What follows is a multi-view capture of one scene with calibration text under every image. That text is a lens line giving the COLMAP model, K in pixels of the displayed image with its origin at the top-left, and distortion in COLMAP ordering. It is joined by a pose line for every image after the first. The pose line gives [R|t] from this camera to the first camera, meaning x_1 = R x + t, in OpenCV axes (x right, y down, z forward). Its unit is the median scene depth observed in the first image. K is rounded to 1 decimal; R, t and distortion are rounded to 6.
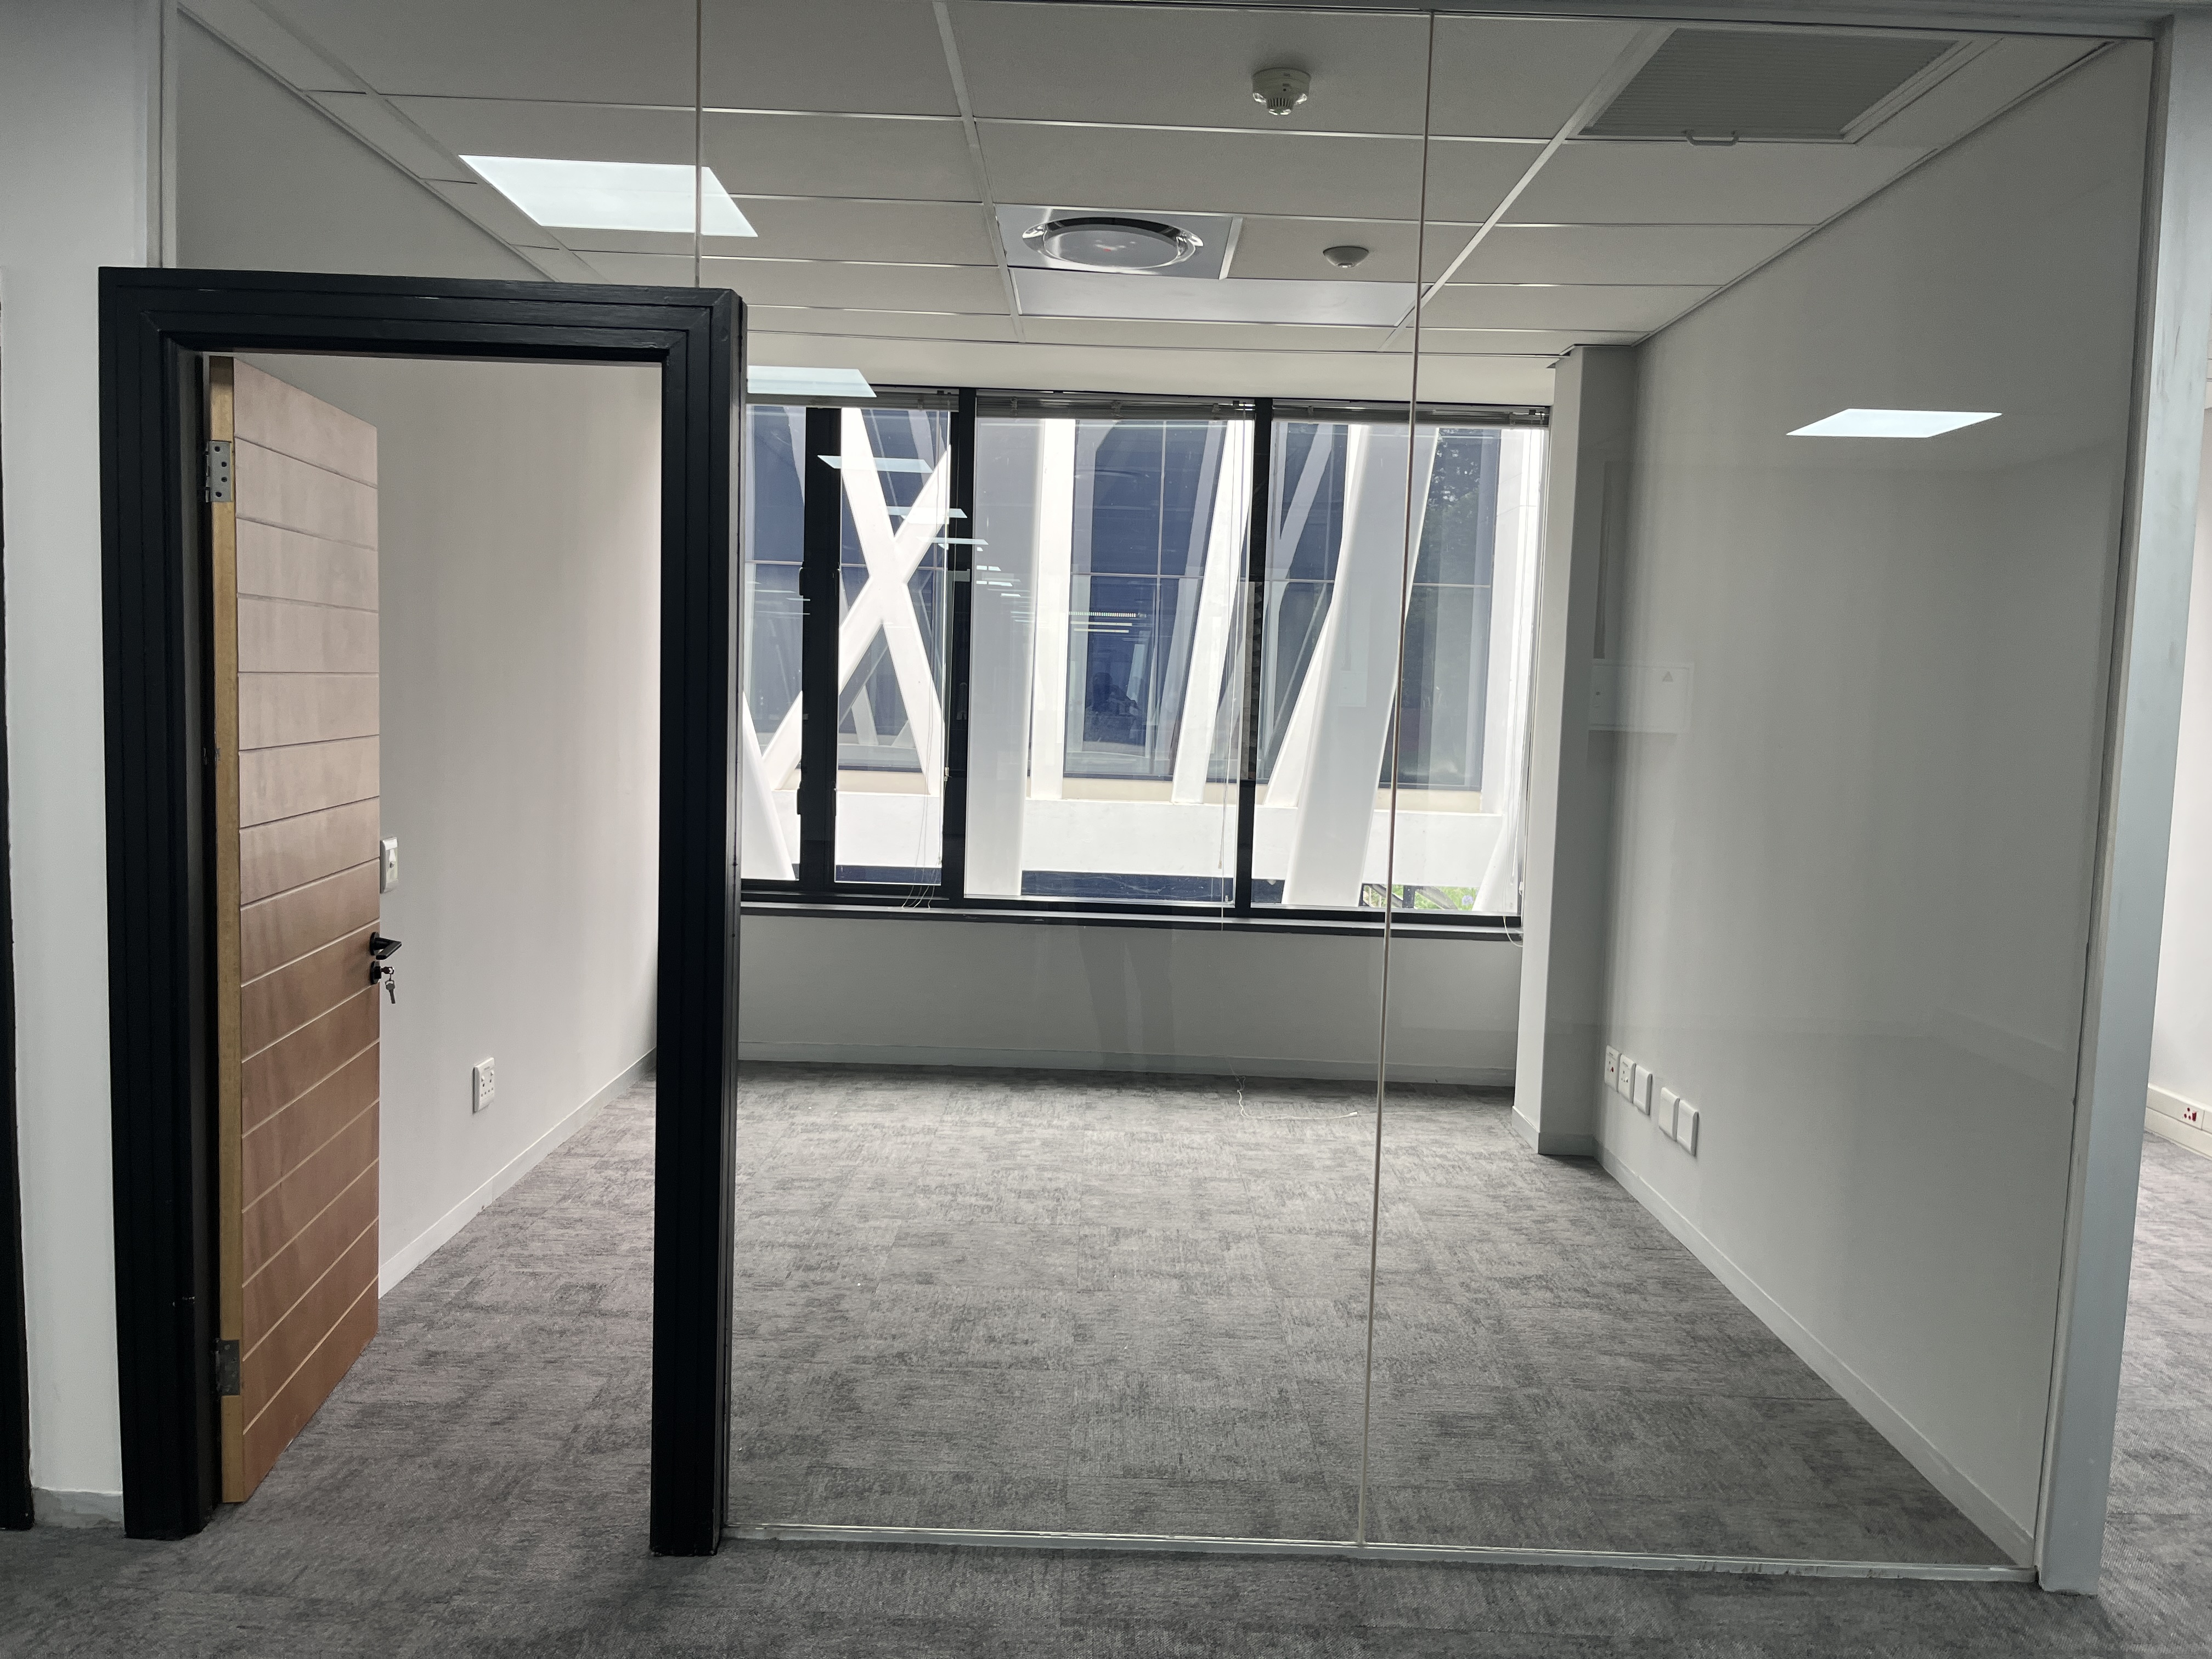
lens RADIAL K [[1685.6, 0, 1112.8], [0, 1685.6, 822.3], [0, 0, 1]] dist [0.075979, -0.104348]
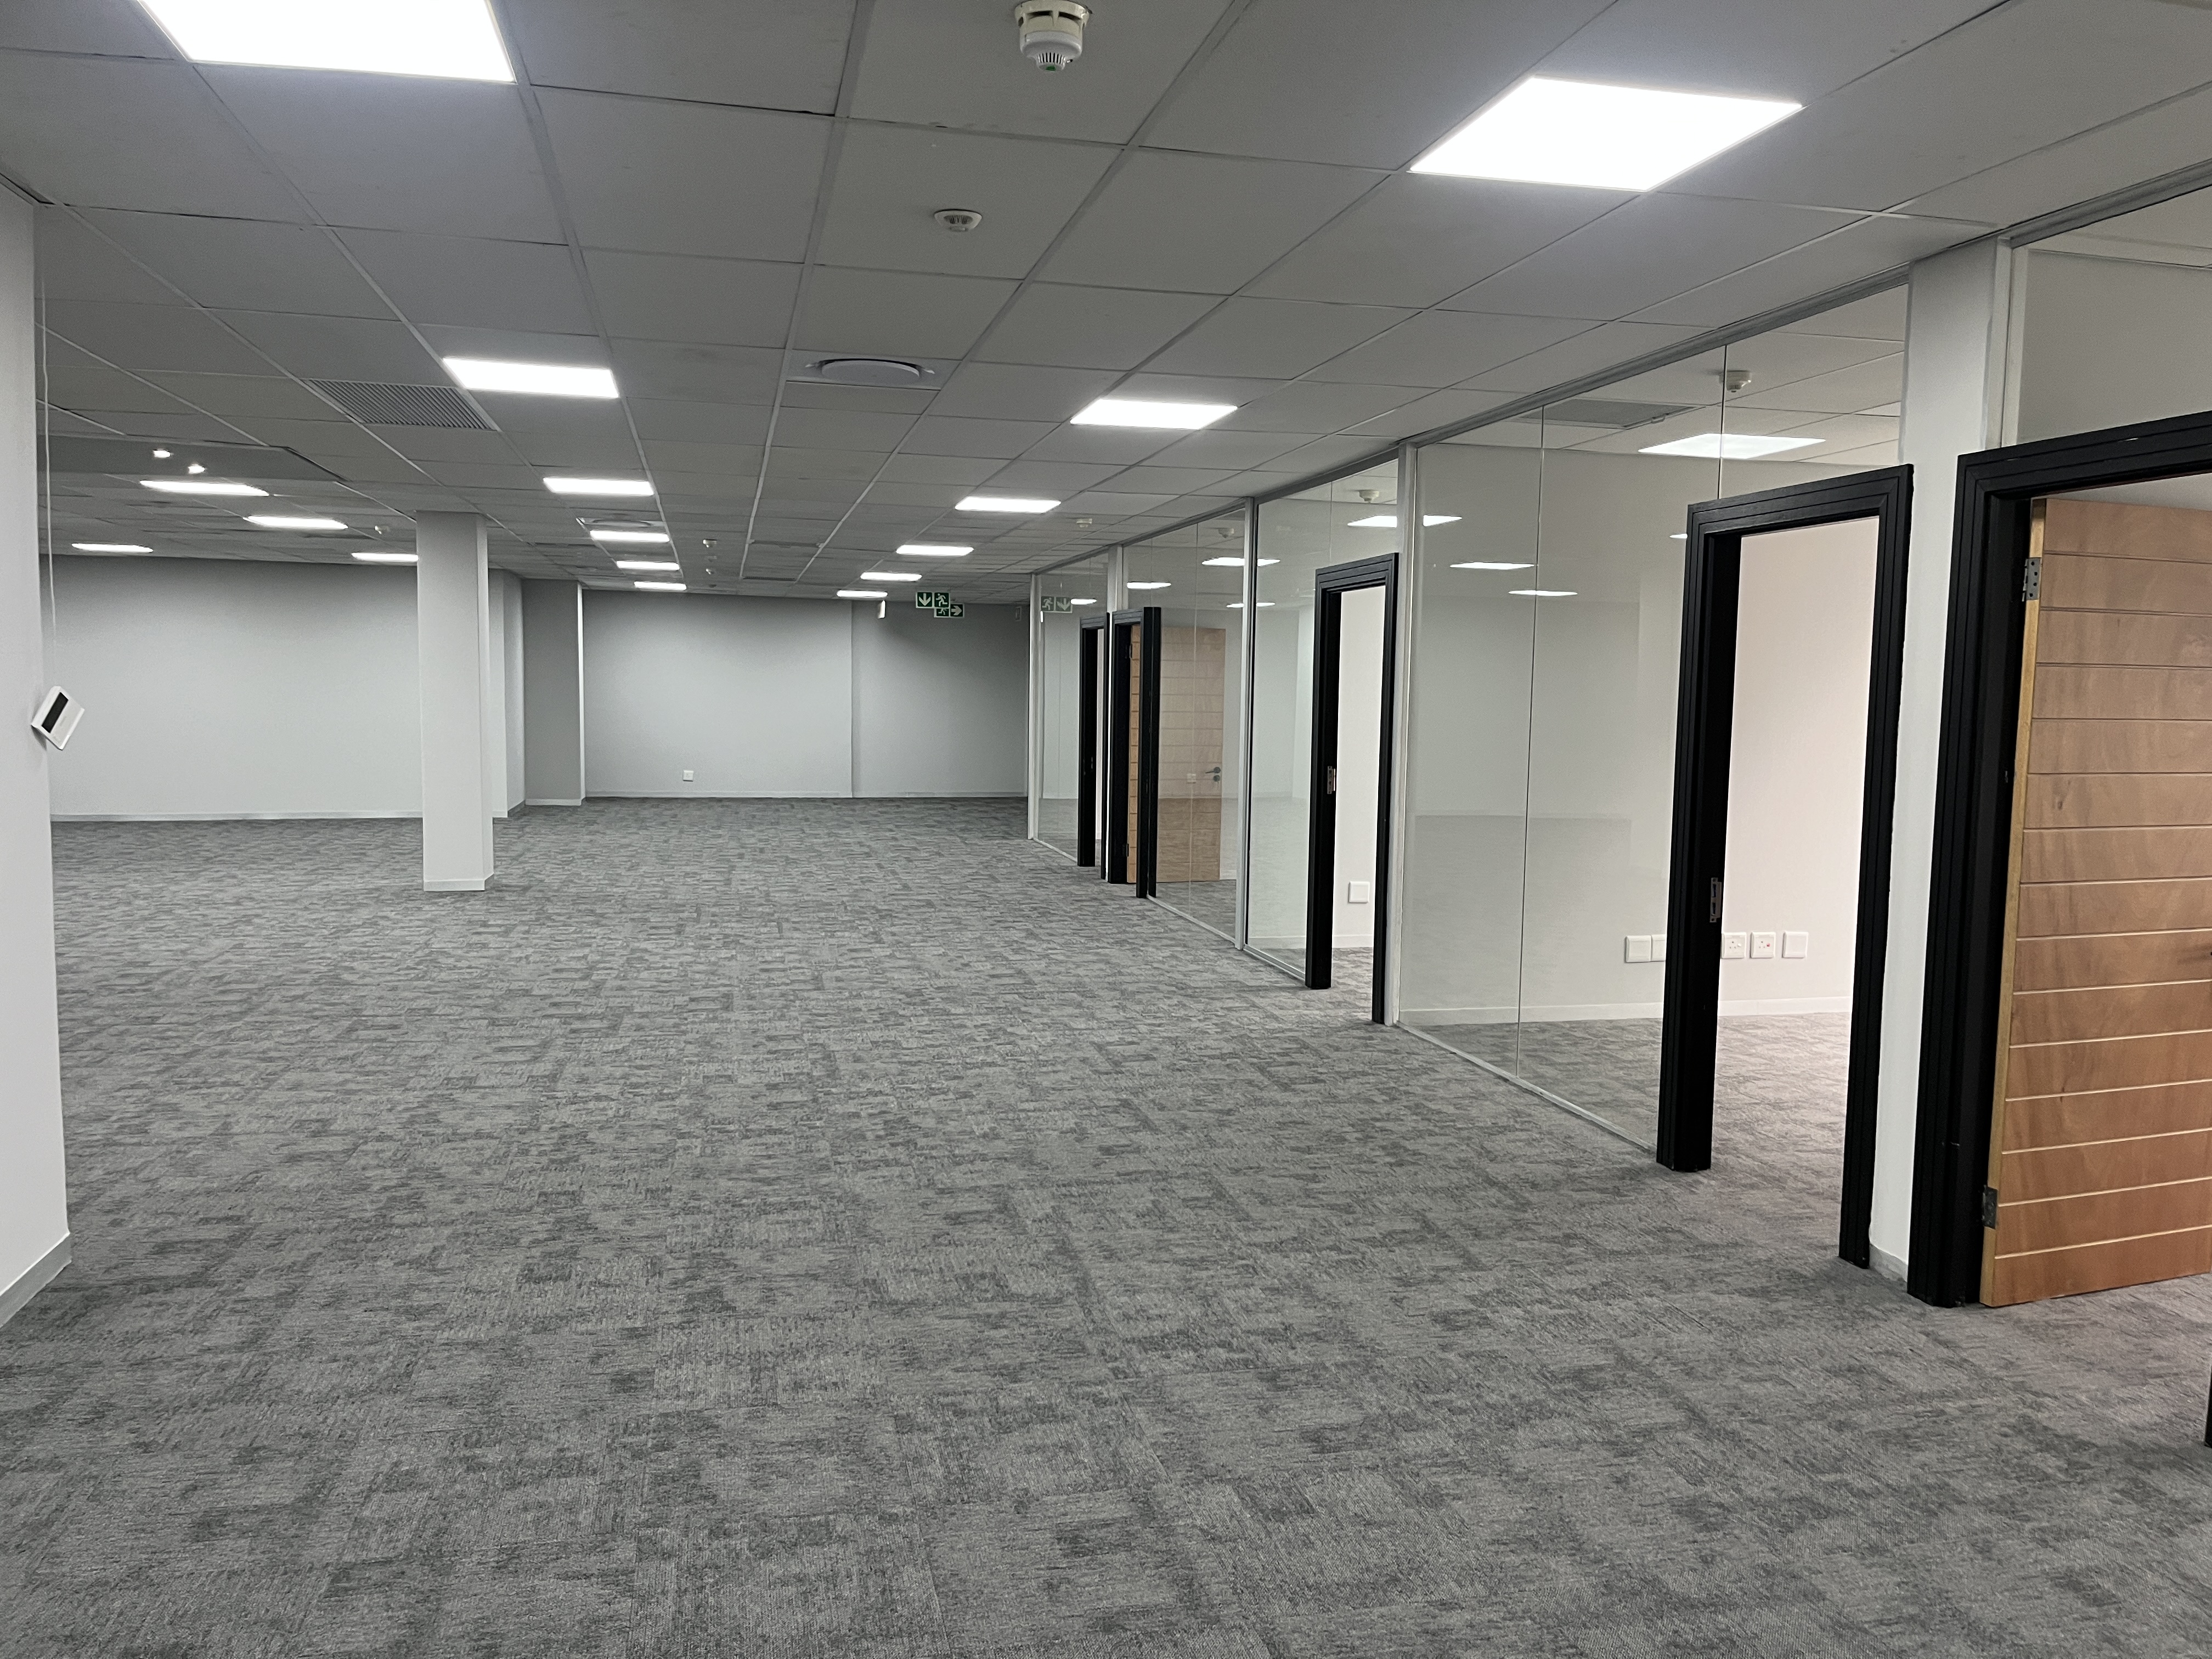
lens RADIAL K [[1685.6, 0, 1112.8], [0, 1685.6, 822.3], [0, 0, 1]] dist [0.075979, -0.104348]
pose [[0.218727, 0.038974, -0.975007, 0.716923], [-0.091041, 0.995659, 0.019376, 0.040824], [0.971530, 0.084528, 0.221326, -0.049320]]
